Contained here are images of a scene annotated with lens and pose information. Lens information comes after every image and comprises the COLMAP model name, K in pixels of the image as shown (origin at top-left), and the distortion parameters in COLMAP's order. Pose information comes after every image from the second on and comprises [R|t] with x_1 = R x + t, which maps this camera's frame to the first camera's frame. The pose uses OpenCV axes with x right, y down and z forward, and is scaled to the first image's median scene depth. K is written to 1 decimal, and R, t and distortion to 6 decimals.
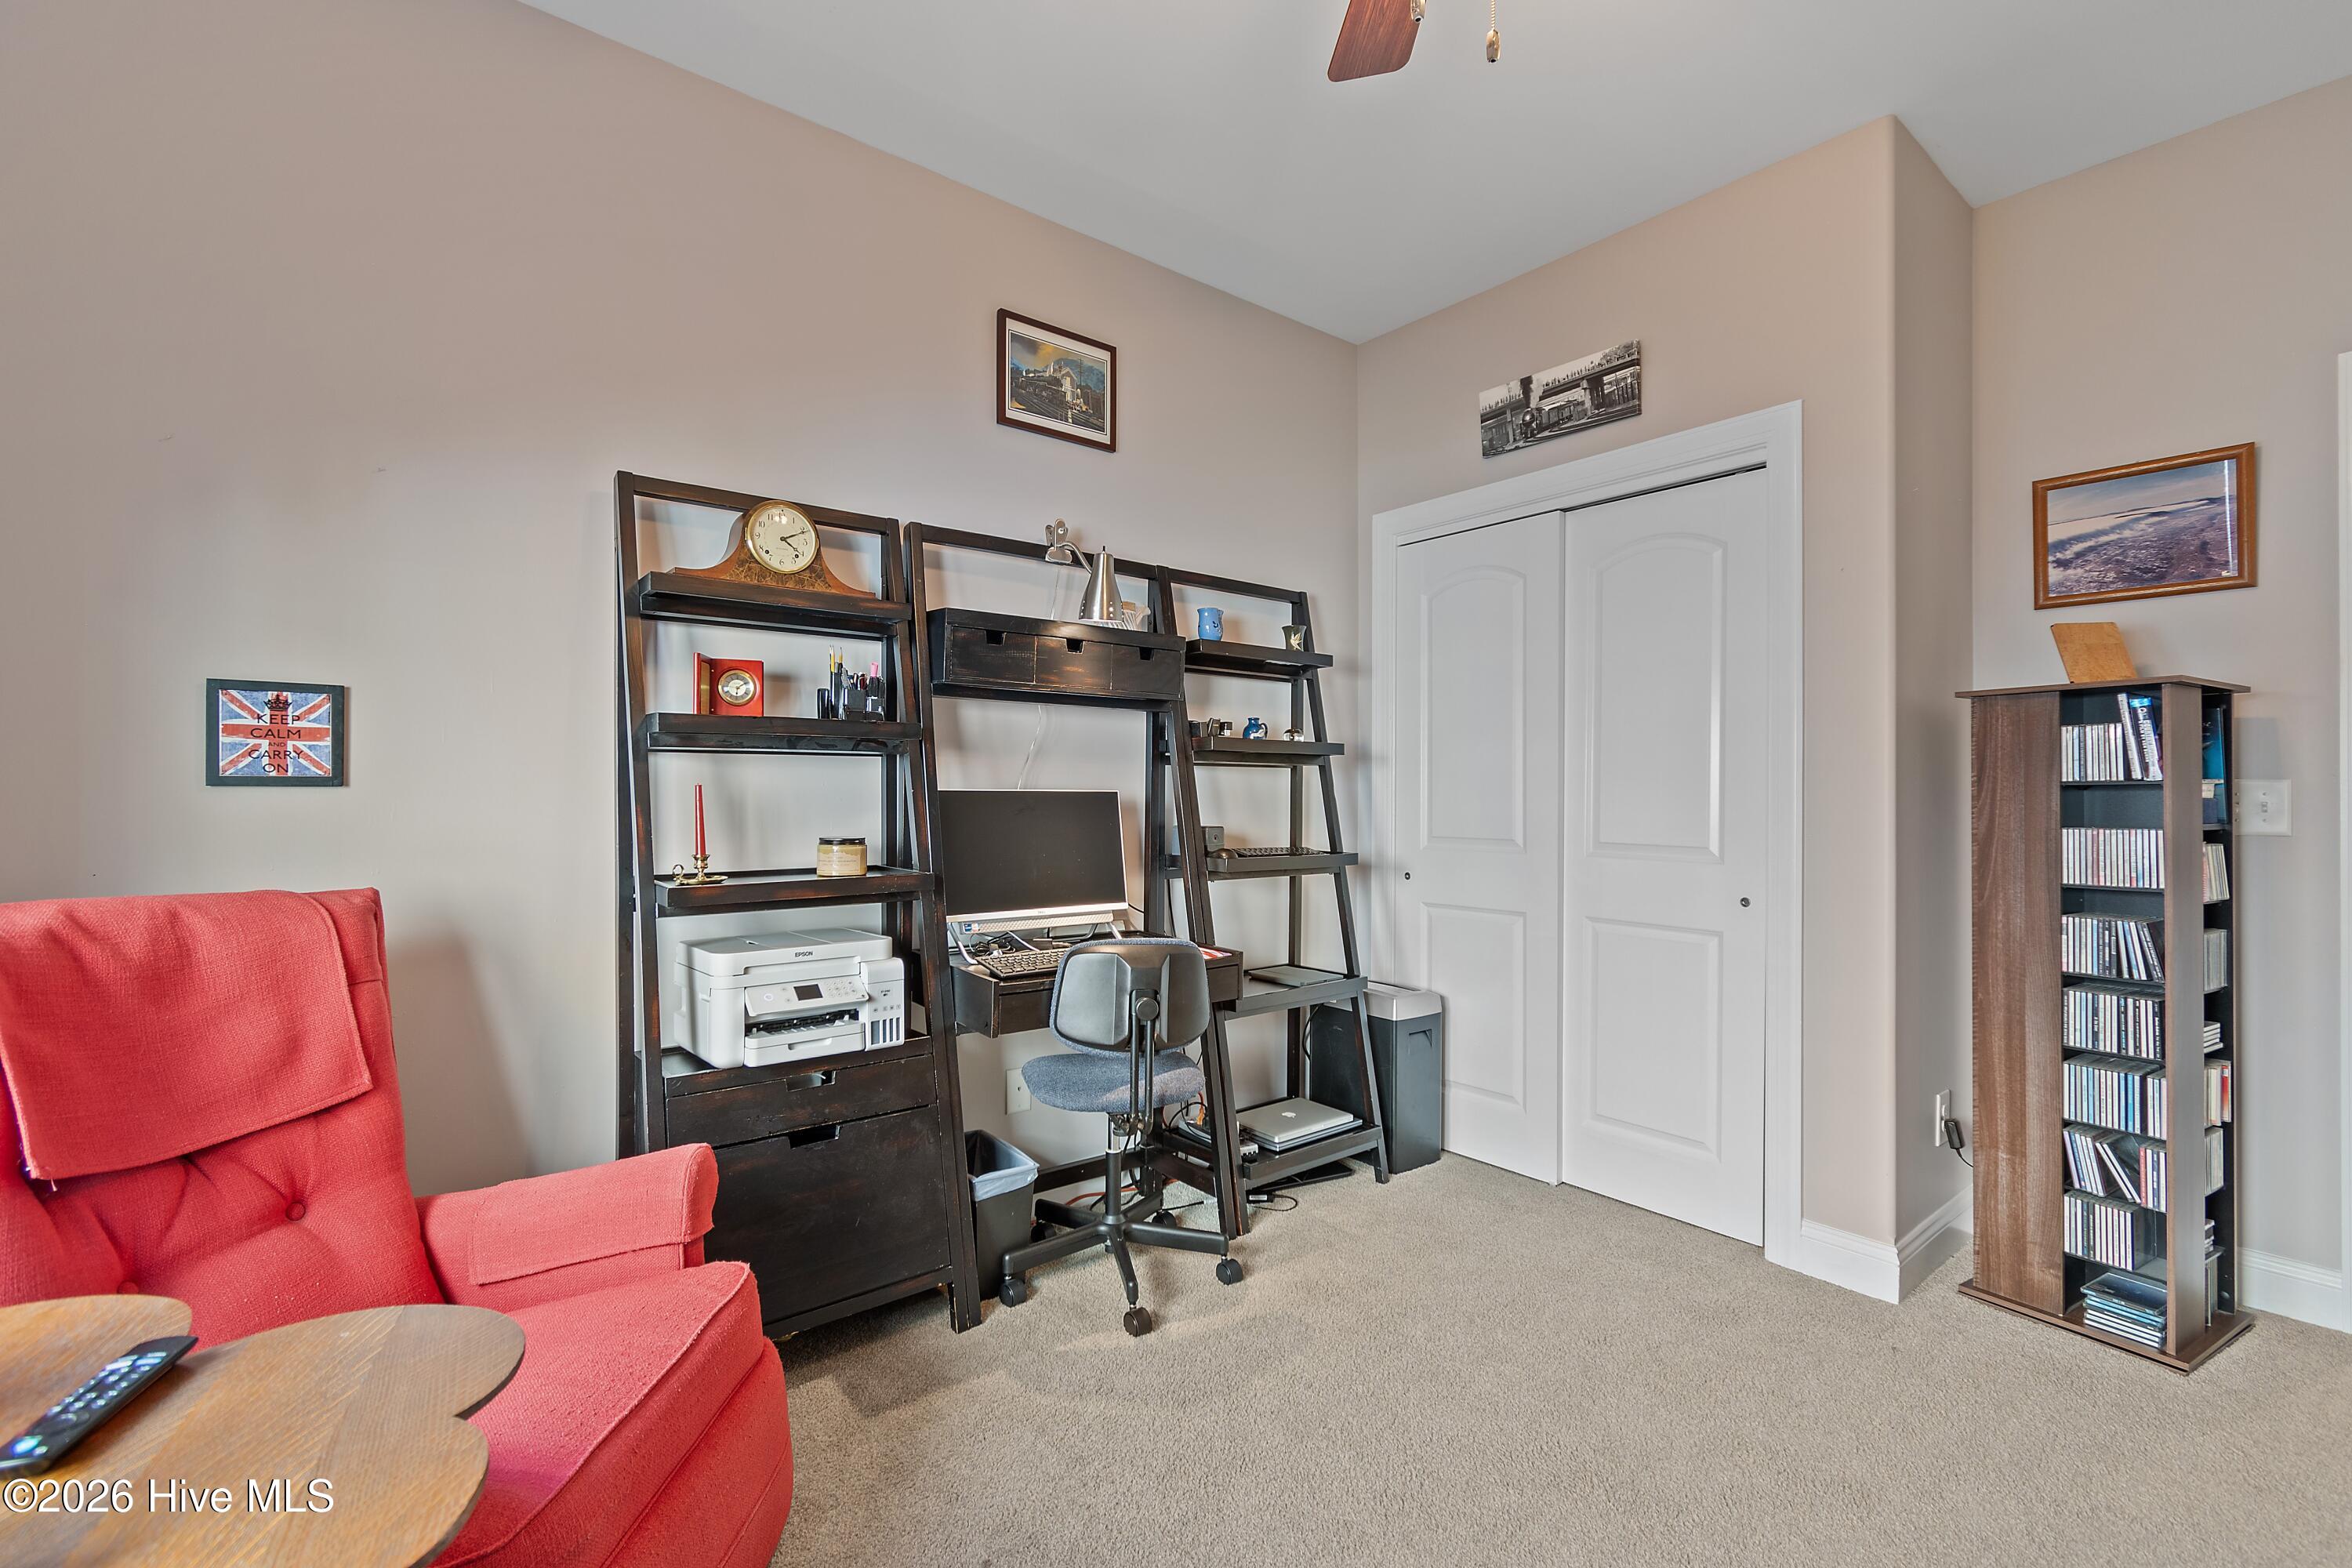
lens RADIAL K [[1034.3, 0, 1181.4], [0, 1034.3, 797.0], [0, 0, 1]] dist [0.002446, -0.000612]
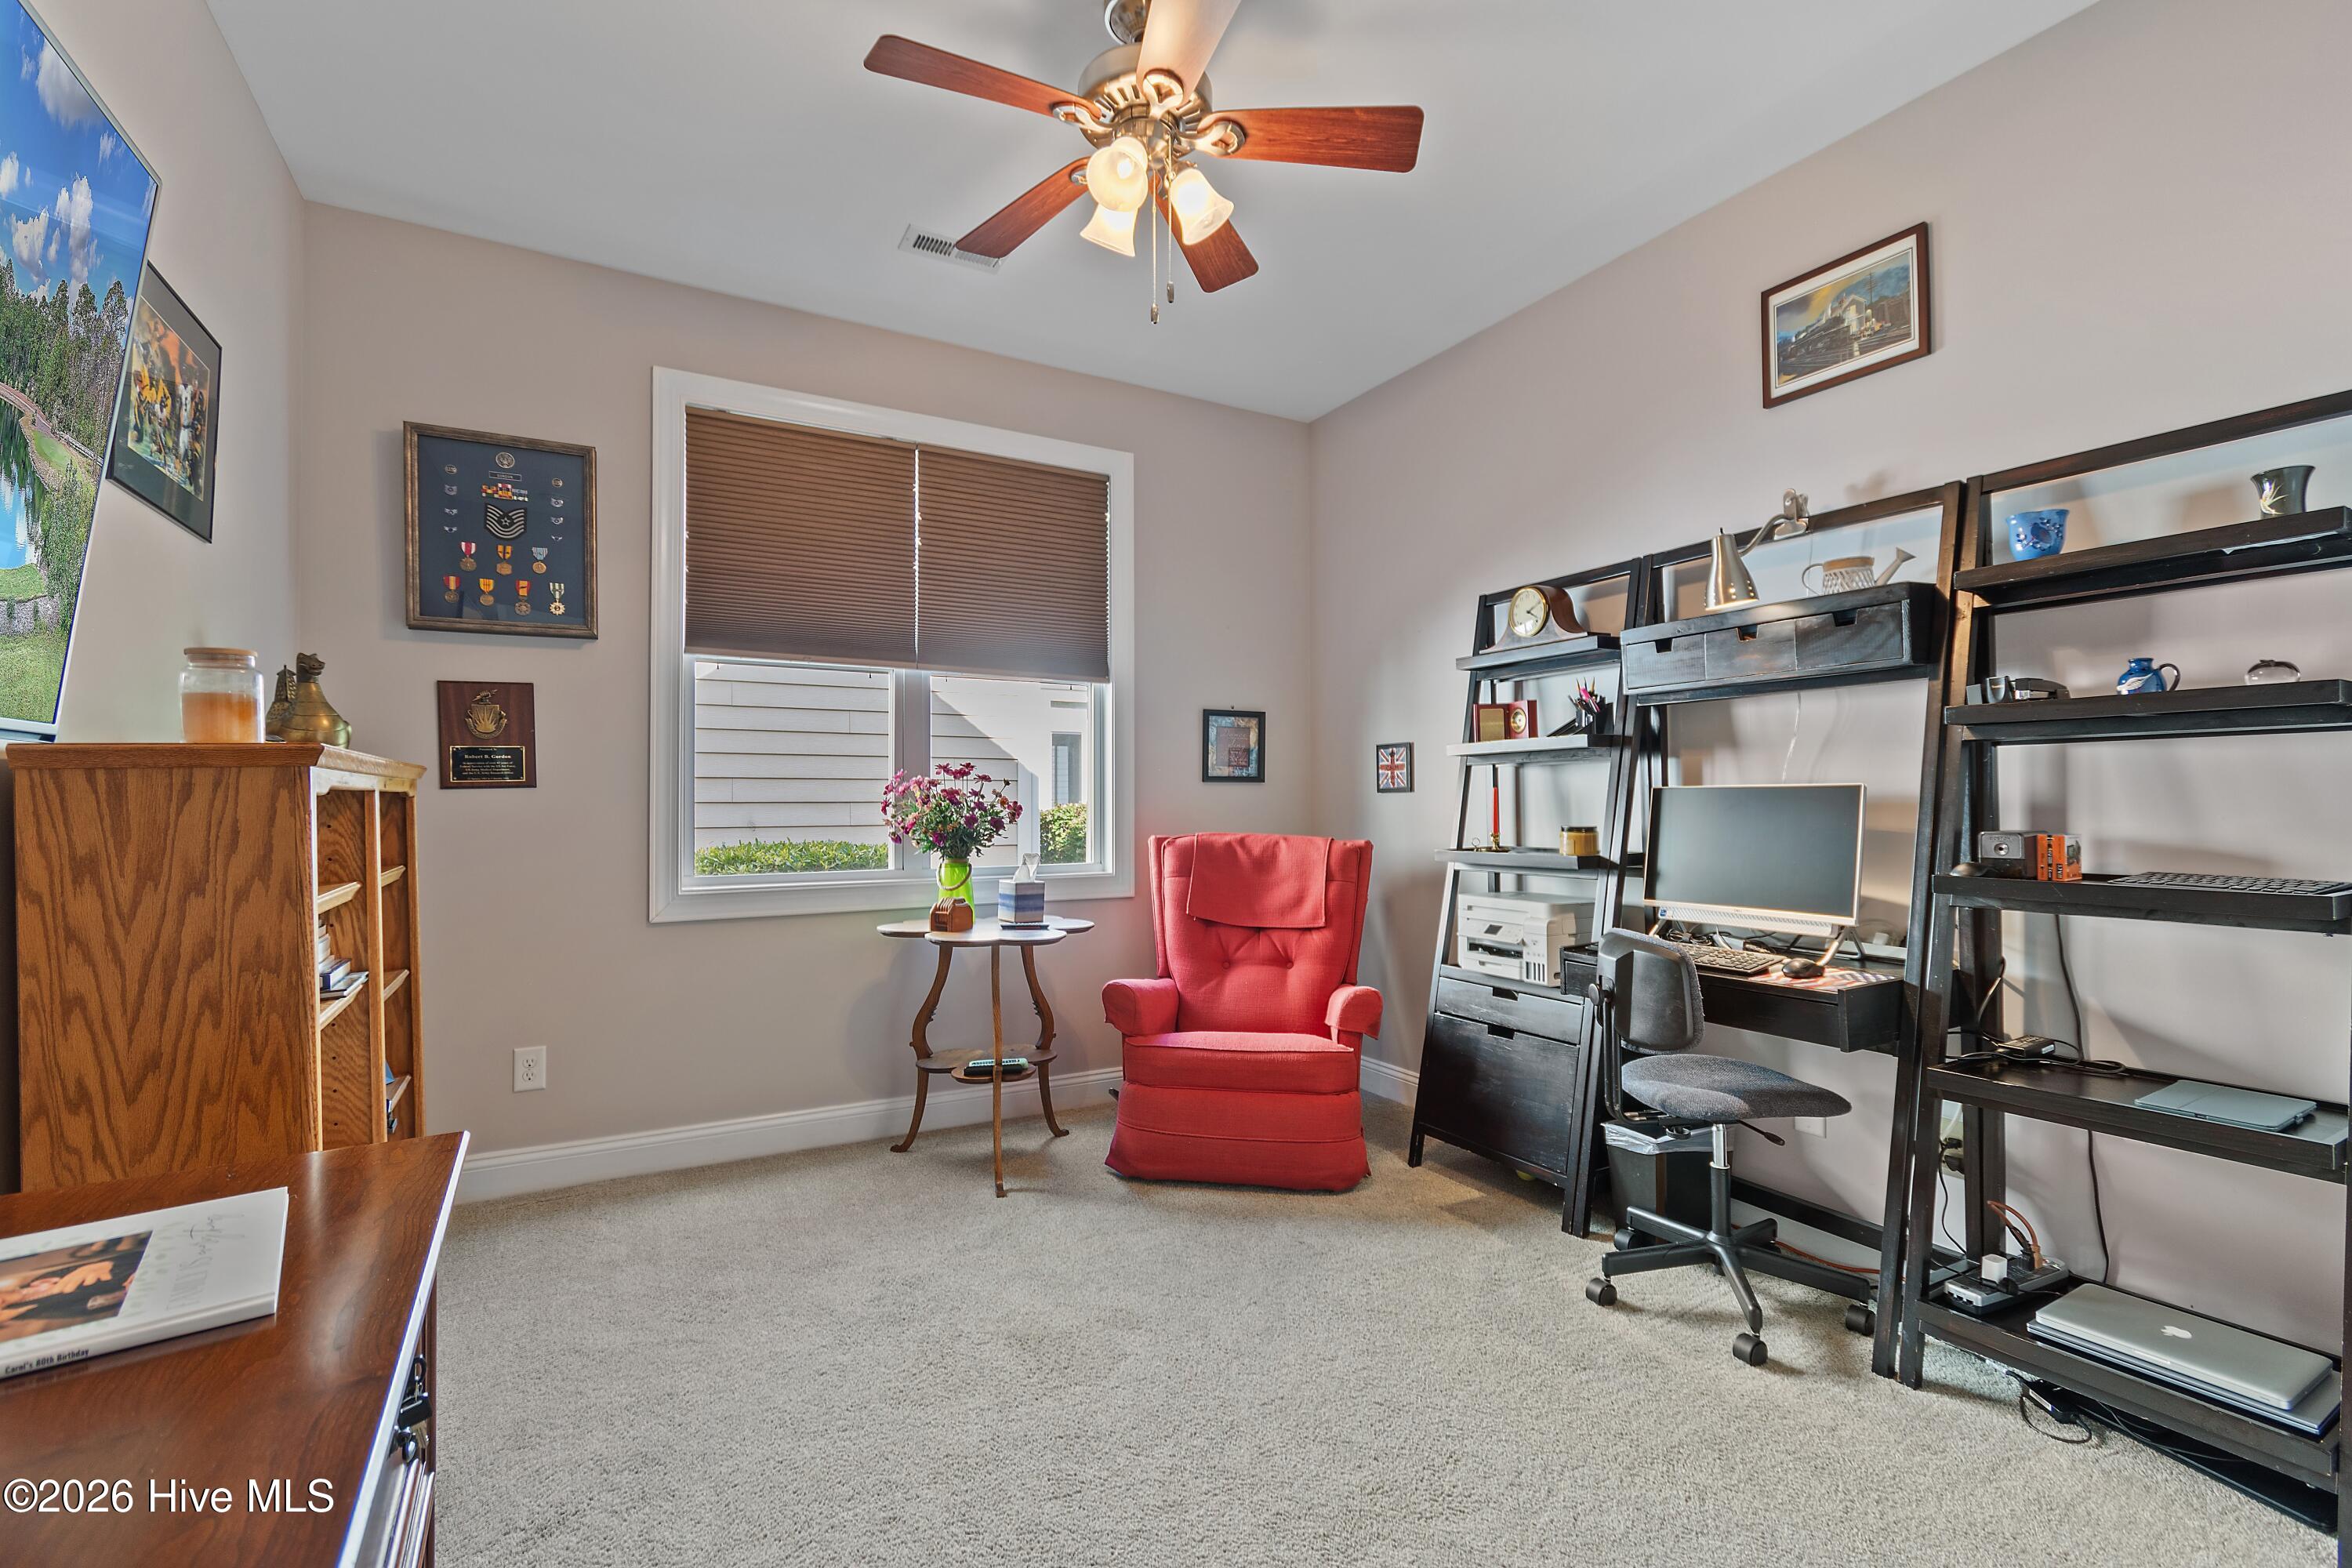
lens RADIAL K [[1034.3, 0, 1180.9], [0, 1034.3, 796.5], [0, 0, 1]] dist [0.002446, -0.000612]
pose [[-0.159538, -0.007283, -0.987165, 0.867929], [0.003948, 0.999960, -0.008015, 0.008974], [0.987184, -0.005176, -0.159503, 0.609187]]
